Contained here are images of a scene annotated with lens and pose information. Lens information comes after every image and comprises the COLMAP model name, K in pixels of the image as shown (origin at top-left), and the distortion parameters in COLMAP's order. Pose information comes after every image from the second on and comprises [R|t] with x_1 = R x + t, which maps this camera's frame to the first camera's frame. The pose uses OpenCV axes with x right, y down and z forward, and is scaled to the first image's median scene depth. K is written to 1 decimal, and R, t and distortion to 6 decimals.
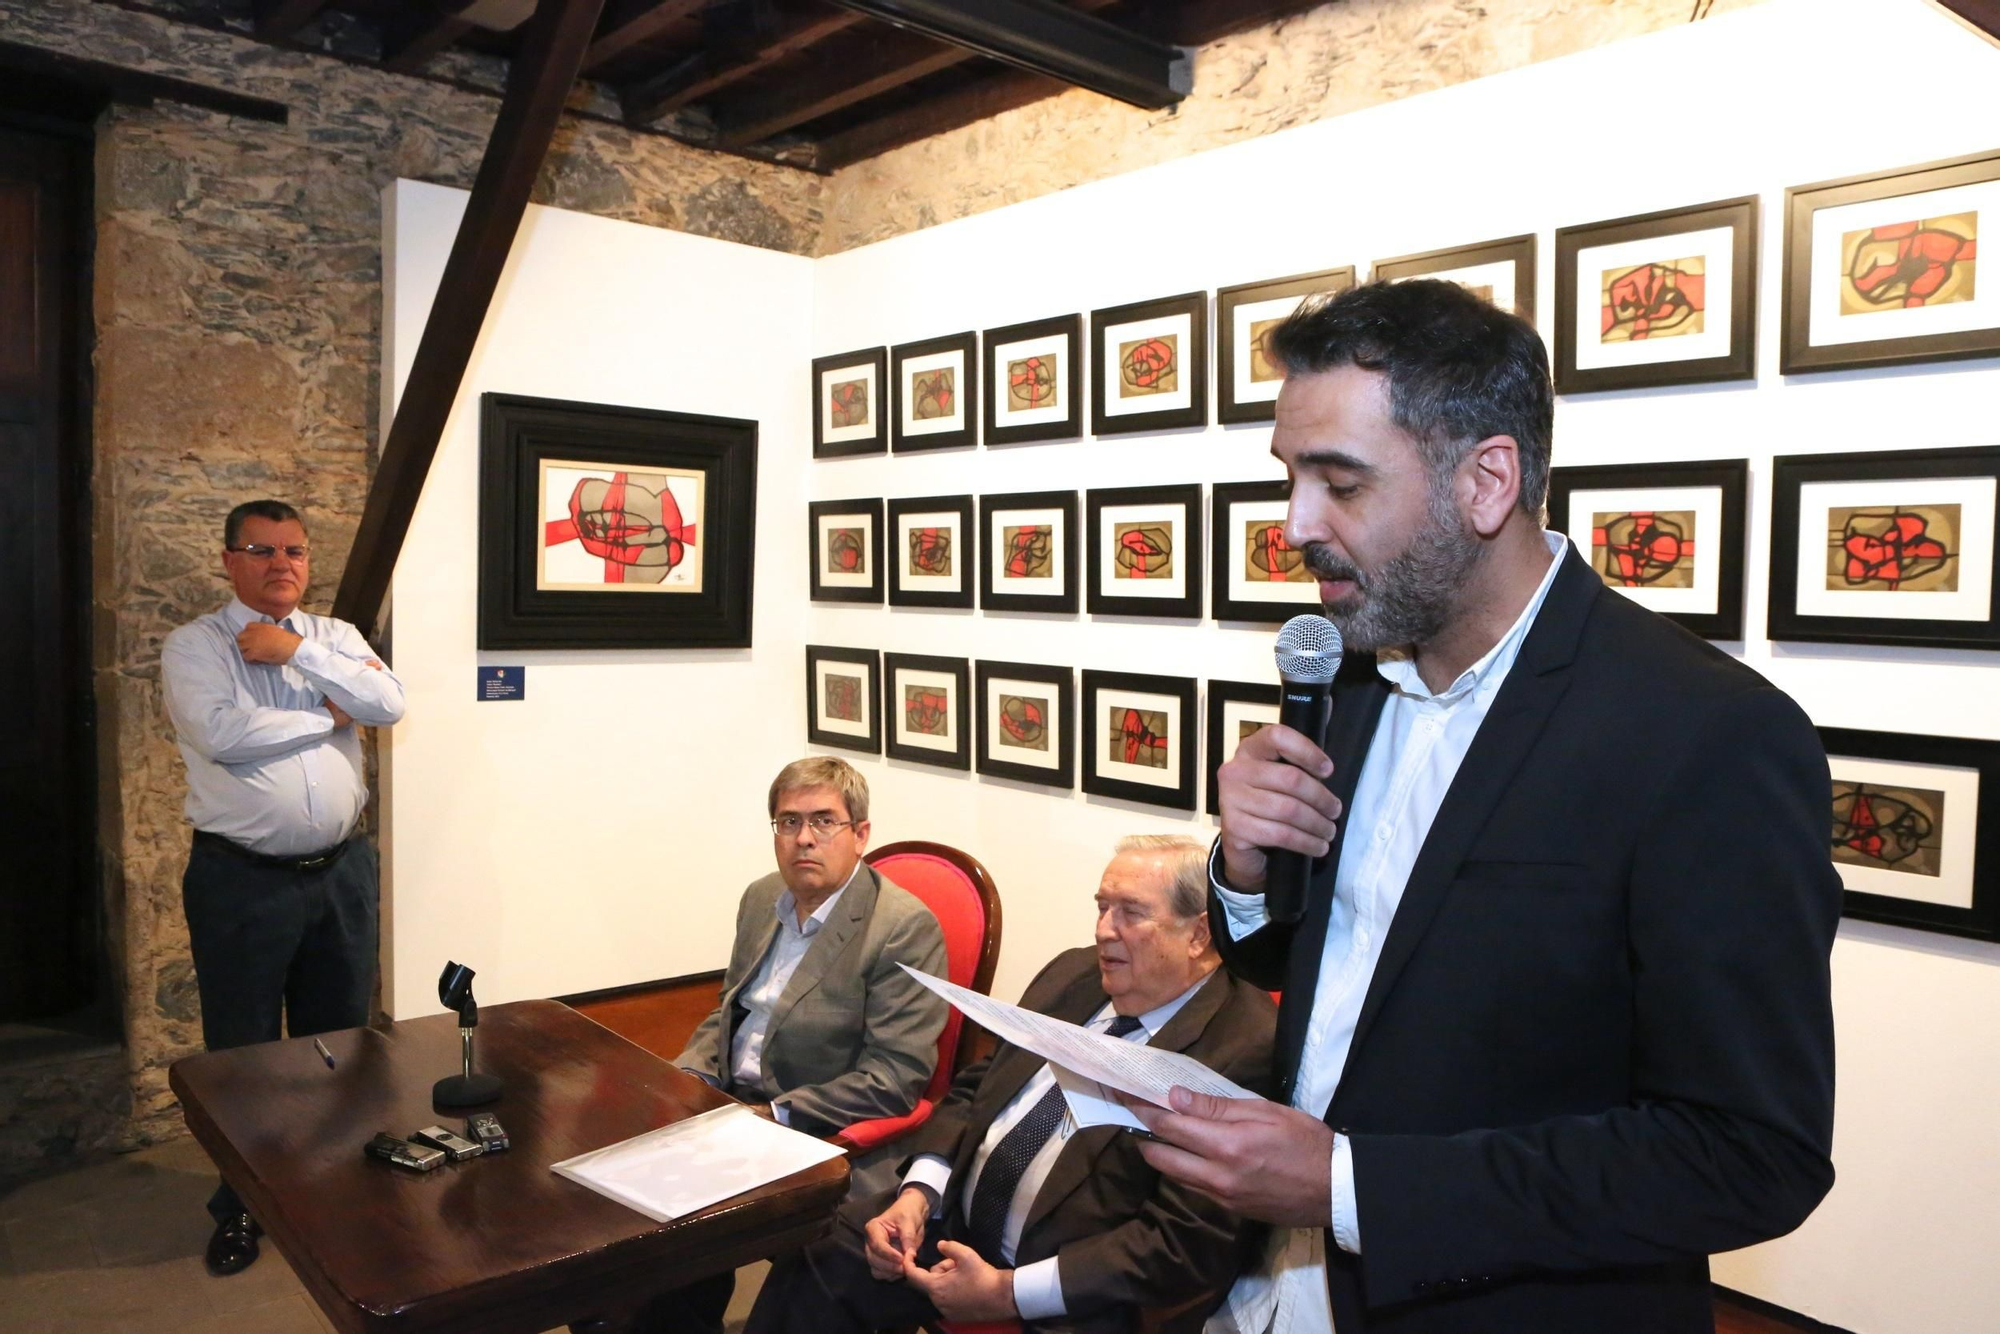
lens RADIAL K [[1444.8, 0, 1040.1], [0, 1444.8, 652.6], [0, 0, 1]] dist [-0.064940, 0.047070]
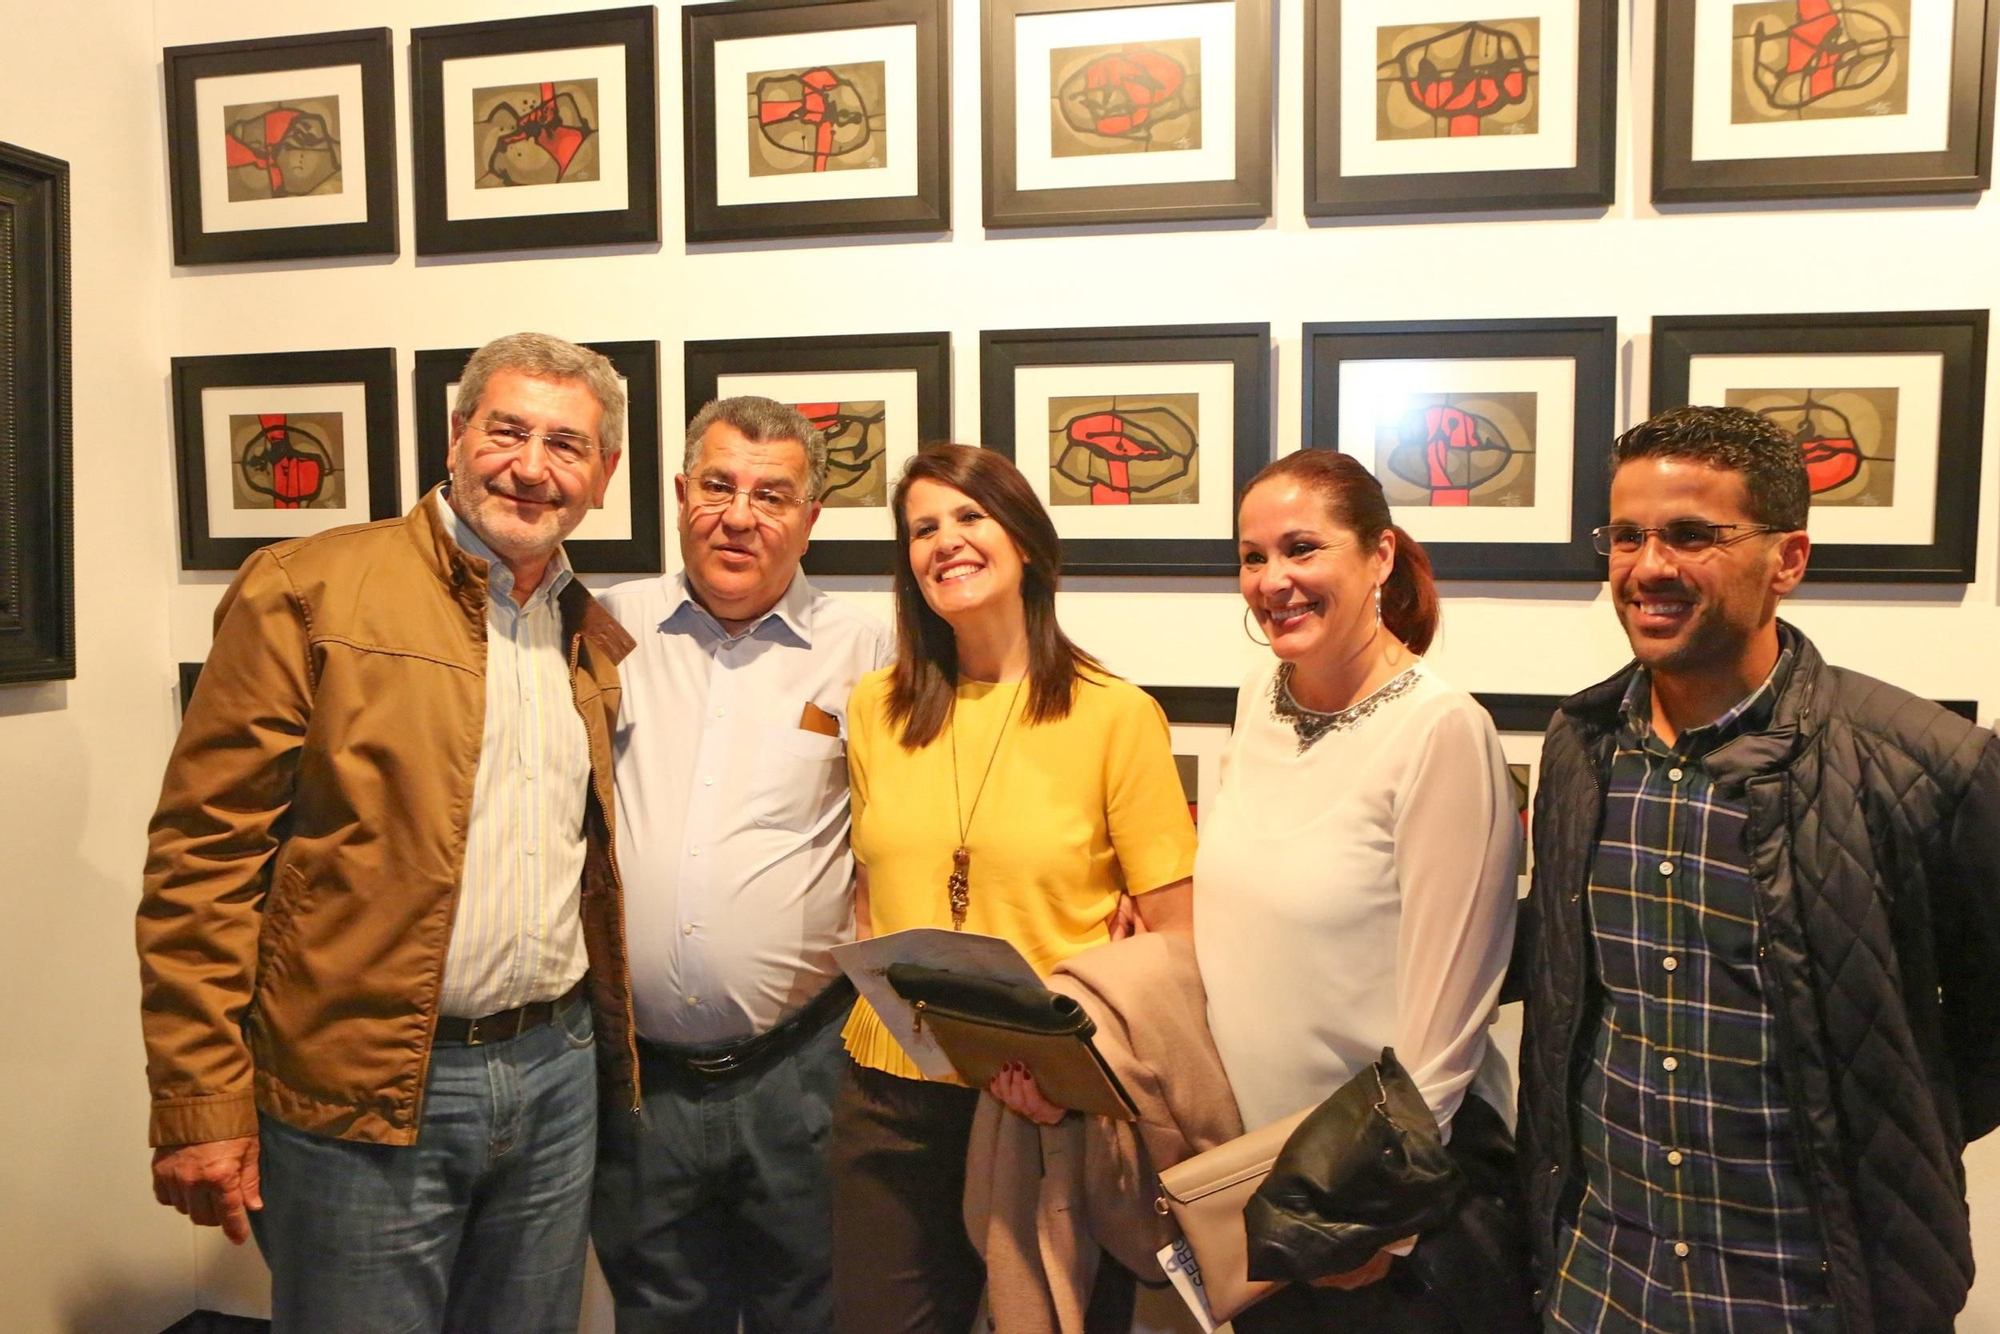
lens RADIAL K [[1574.5, 0, 999.6], [0, 1574.5, 648.3], [0, 0, 1]] dist [-0.072083, 0.054017]
pose [[0.818519, -0.058650, 0.571478, -0.272942], [0.044898, 0.998263, 0.038143, -0.020840], [-0.572723, -0.005563, 0.819730, 0.512613]]
